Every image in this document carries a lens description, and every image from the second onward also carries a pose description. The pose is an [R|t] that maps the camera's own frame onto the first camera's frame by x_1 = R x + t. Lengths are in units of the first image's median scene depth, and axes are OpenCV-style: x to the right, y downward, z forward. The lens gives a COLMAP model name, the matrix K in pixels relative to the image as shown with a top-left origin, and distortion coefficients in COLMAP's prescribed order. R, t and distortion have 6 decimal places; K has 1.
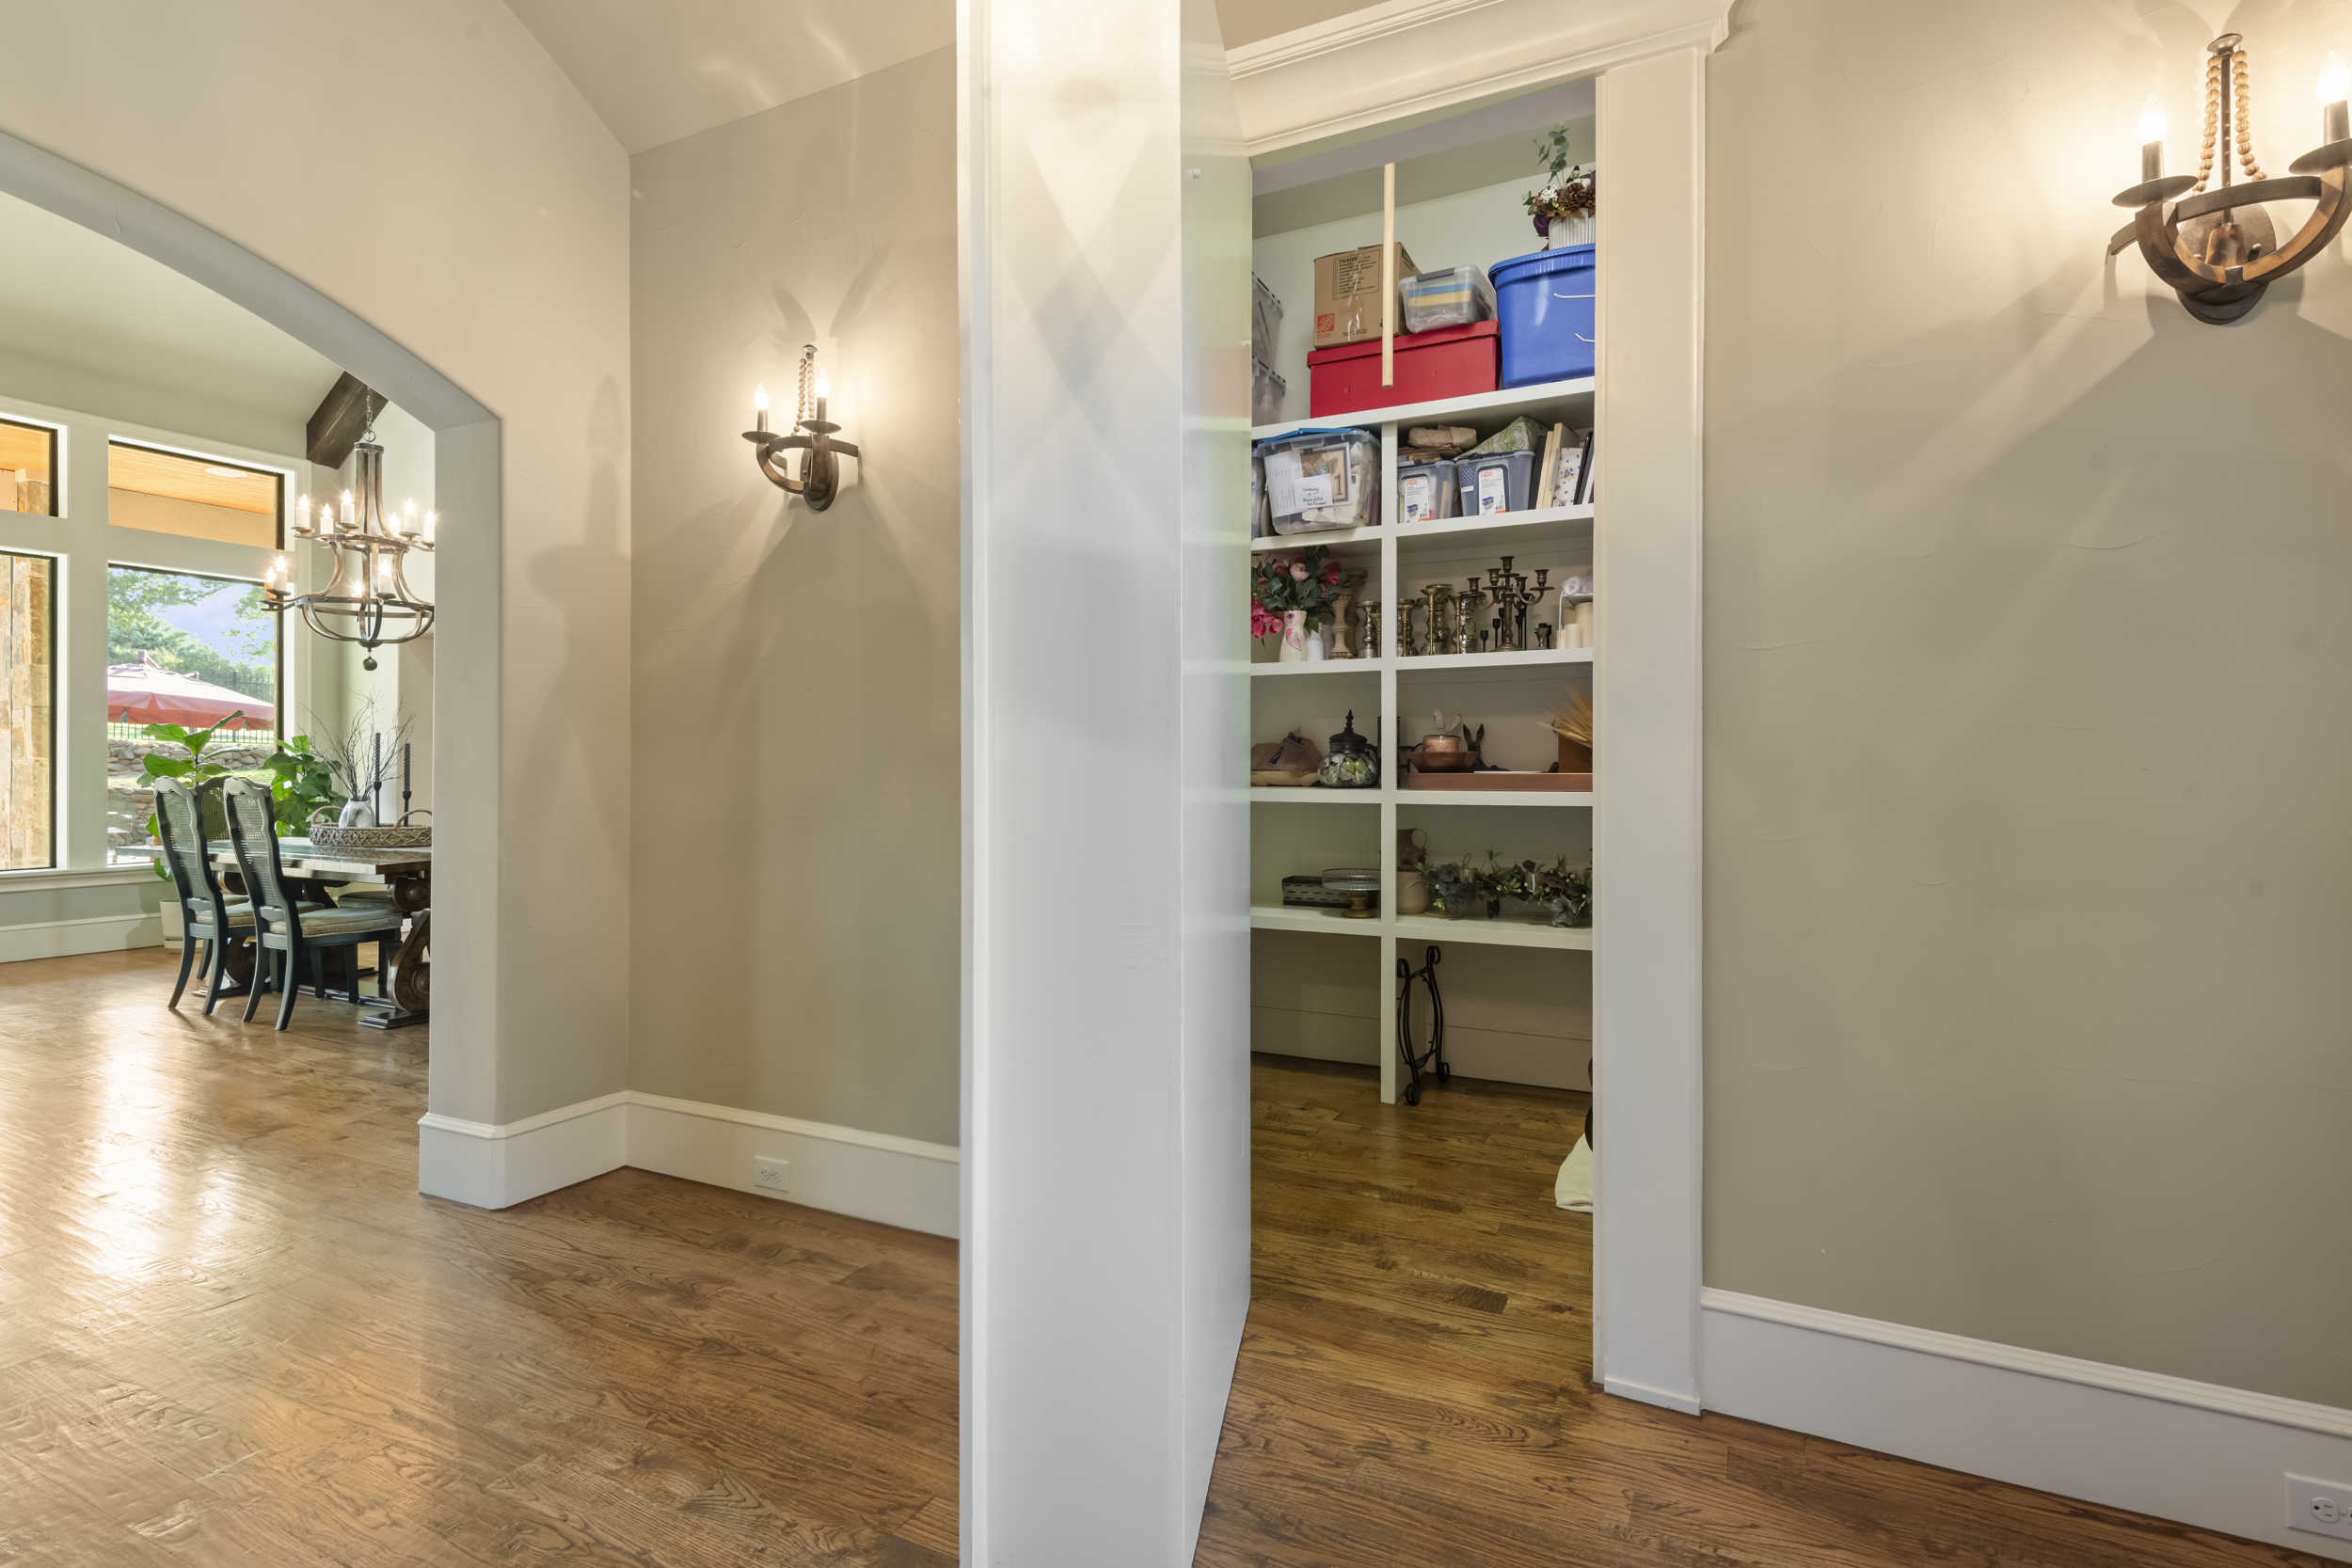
lens RADIAL K [[1140.5, 0, 1173.4], [0, 1140.5, 763.2], [0, 0, 1]] dist [0.016554, -0.011306]
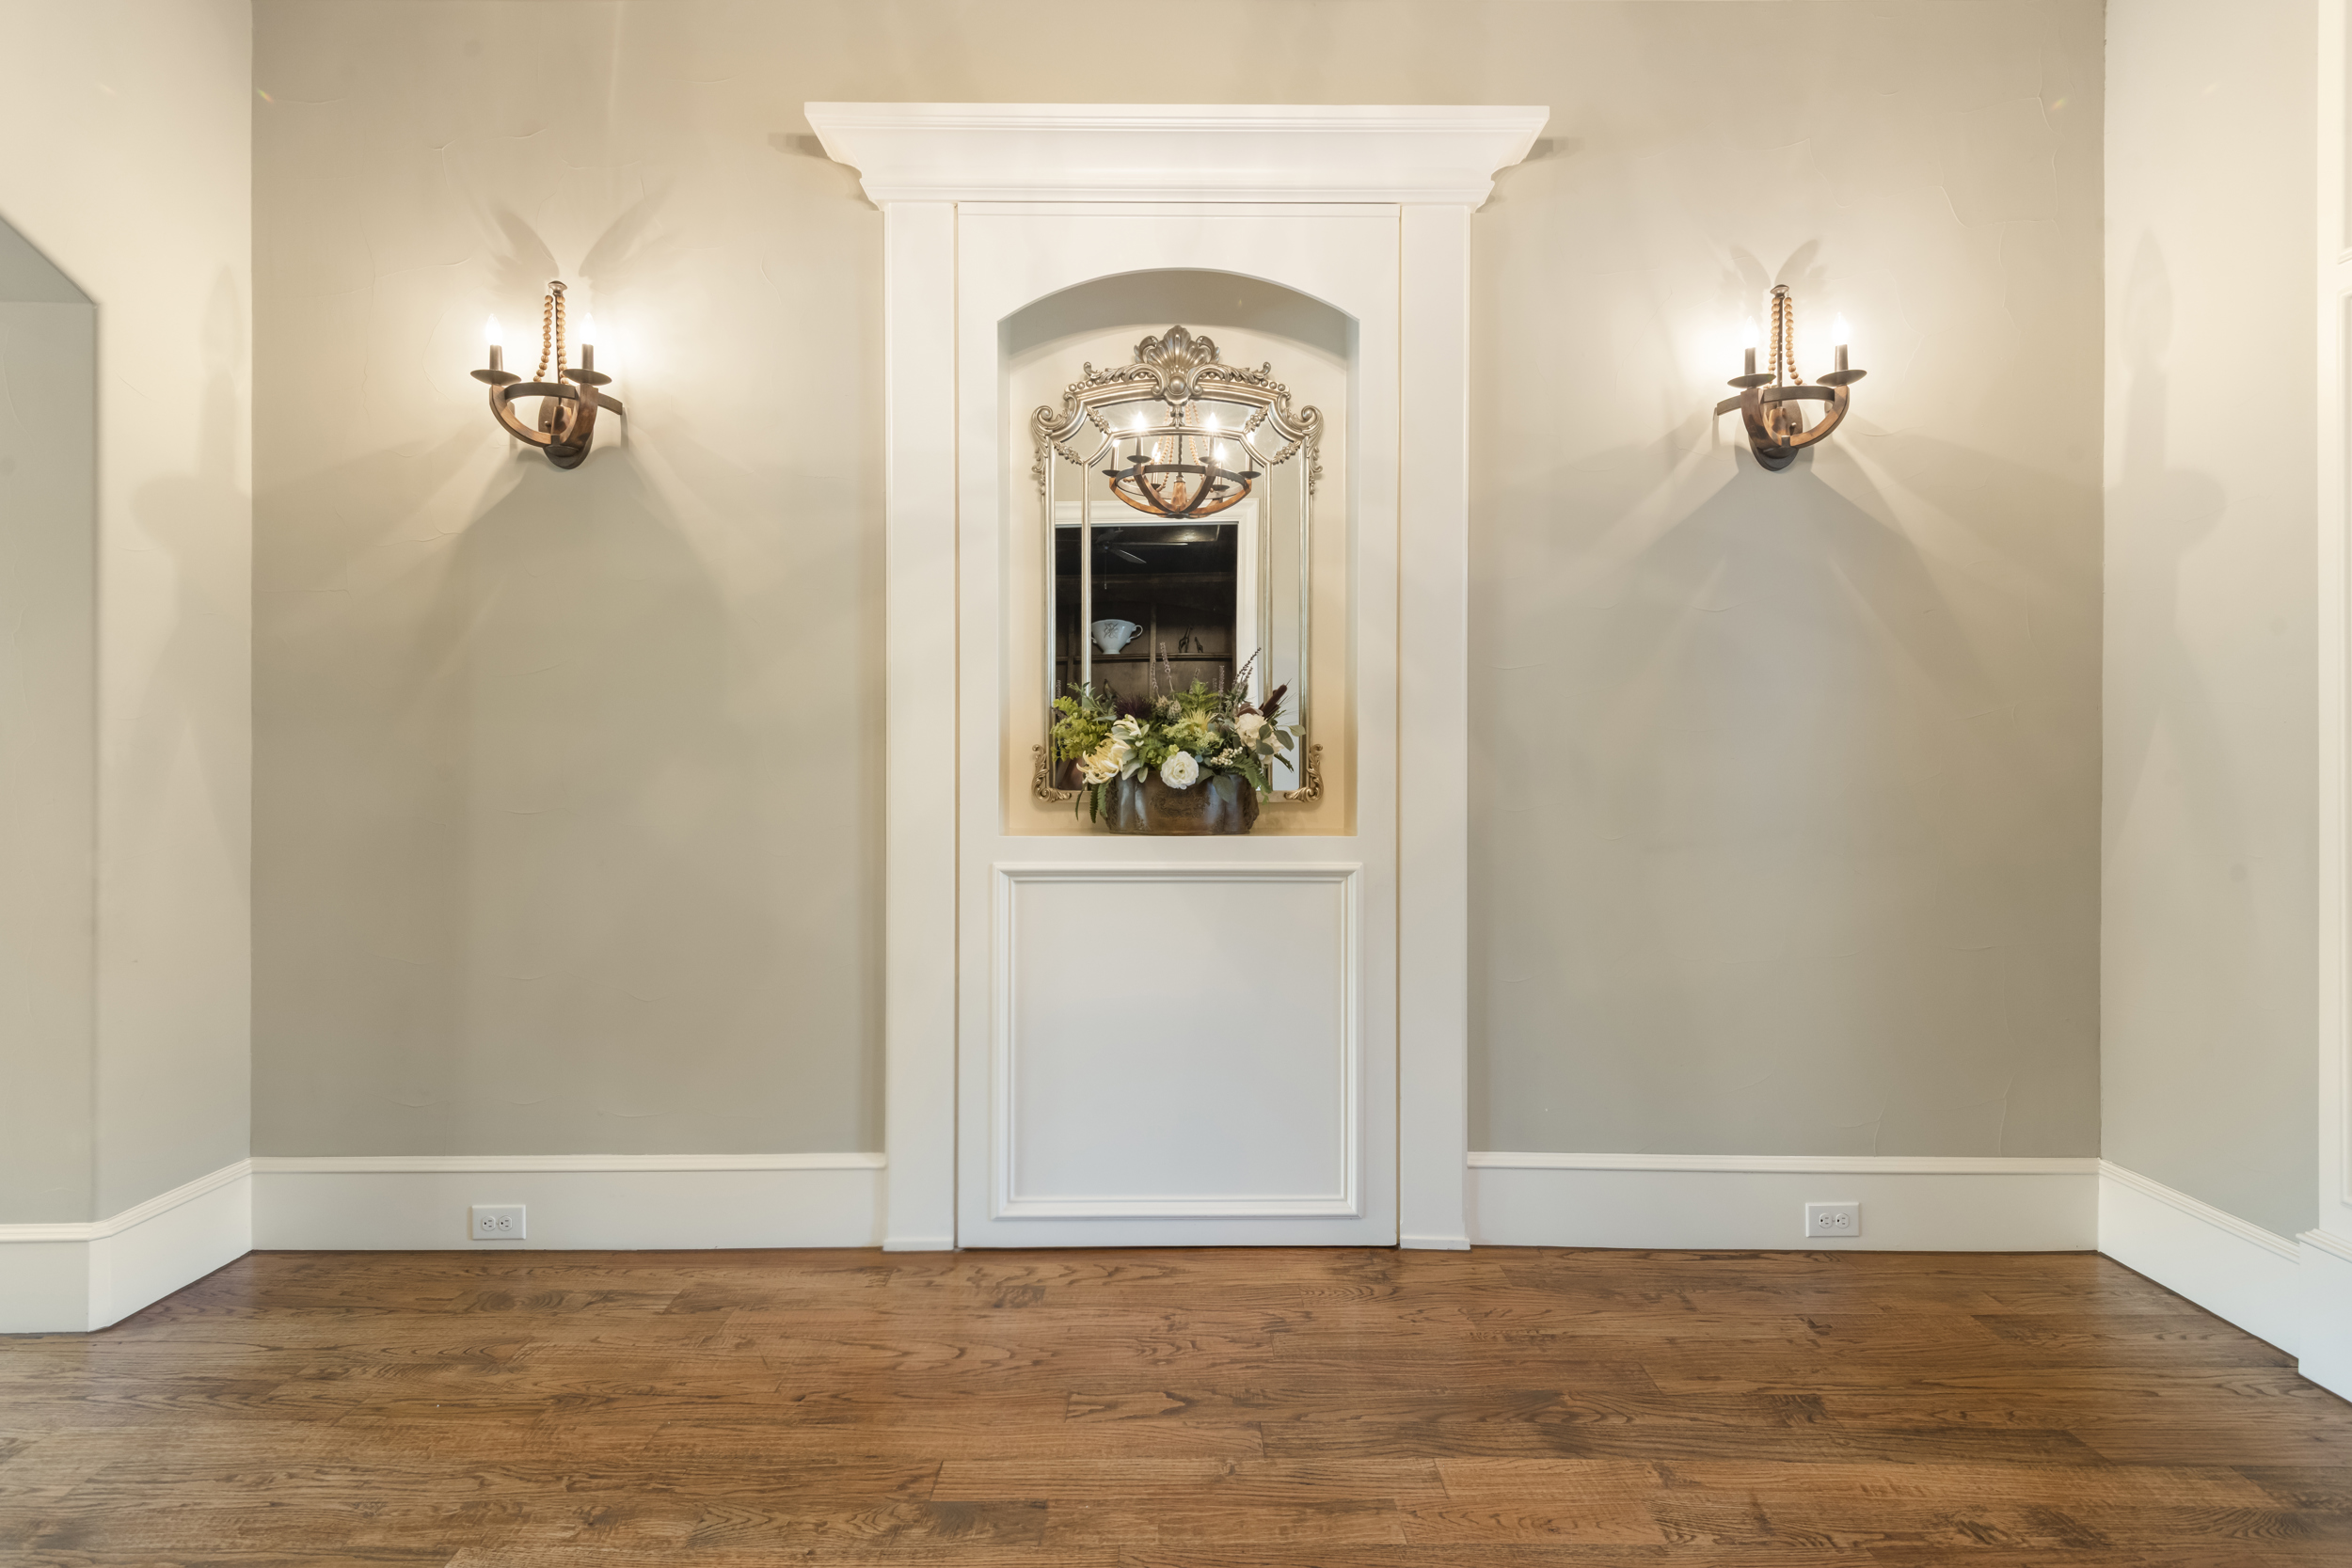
lens RADIAL K [[1140.5, 0, 1162.2], [0, 1140.5, 749.9], [0, 0, 1]] dist [0.016554, -0.011306]
pose [[0.893805, 0.001581, 0.448454, -0.324726], [-0.001889, 0.999998, 0.000239, -0.002545], [-0.448453, -0.001061, 0.893806, -0.009466]]
